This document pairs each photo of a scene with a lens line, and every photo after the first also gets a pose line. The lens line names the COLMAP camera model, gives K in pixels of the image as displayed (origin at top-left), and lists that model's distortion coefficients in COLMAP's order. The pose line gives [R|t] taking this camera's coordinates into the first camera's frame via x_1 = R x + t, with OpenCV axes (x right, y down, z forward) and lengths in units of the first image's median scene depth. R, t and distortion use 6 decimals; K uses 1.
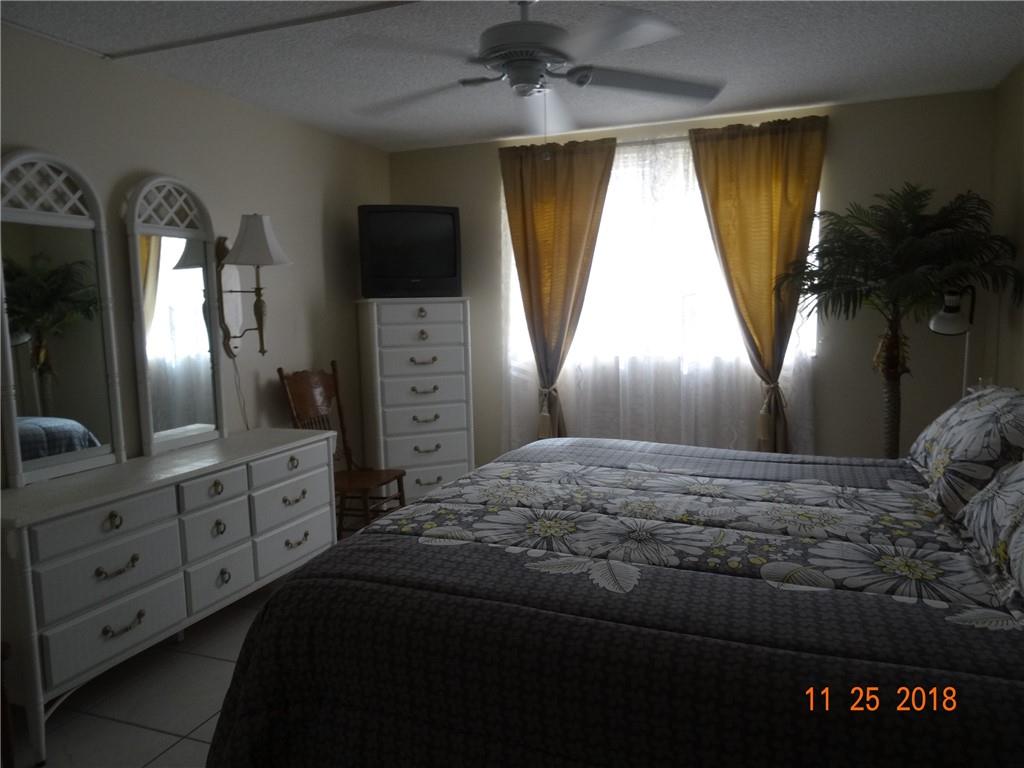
lens RADIAL K [[737.7, 0, 524.1], [0, 737.7, 383.3], [0, 0, 1]] dist [-0.003860, -0.000911]
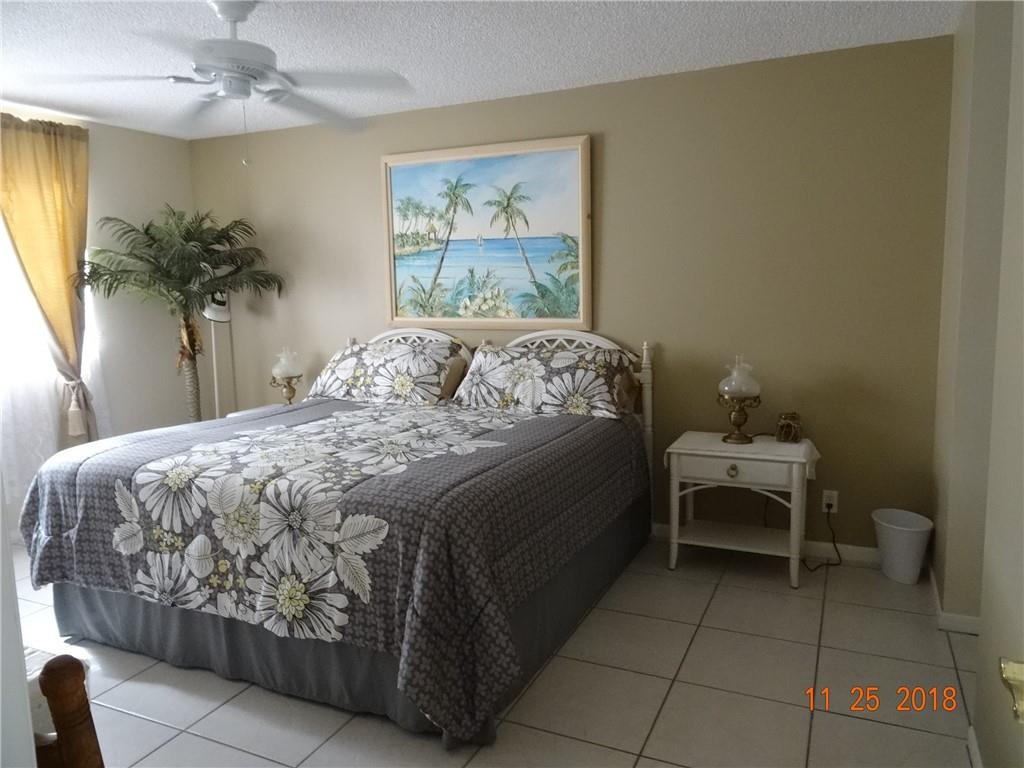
lens RADIAL K [[737.7, 0, 524.1], [0, 737.7, 383.3], [0, 0, 1]] dist [-0.003860, -0.000911]
pose [[0.055175, -0.113067, 0.992054, -0.670299], [0.128991, 0.986049, 0.105208, -0.022216], [-0.990110, 0.122161, 0.068990, 0.323552]]
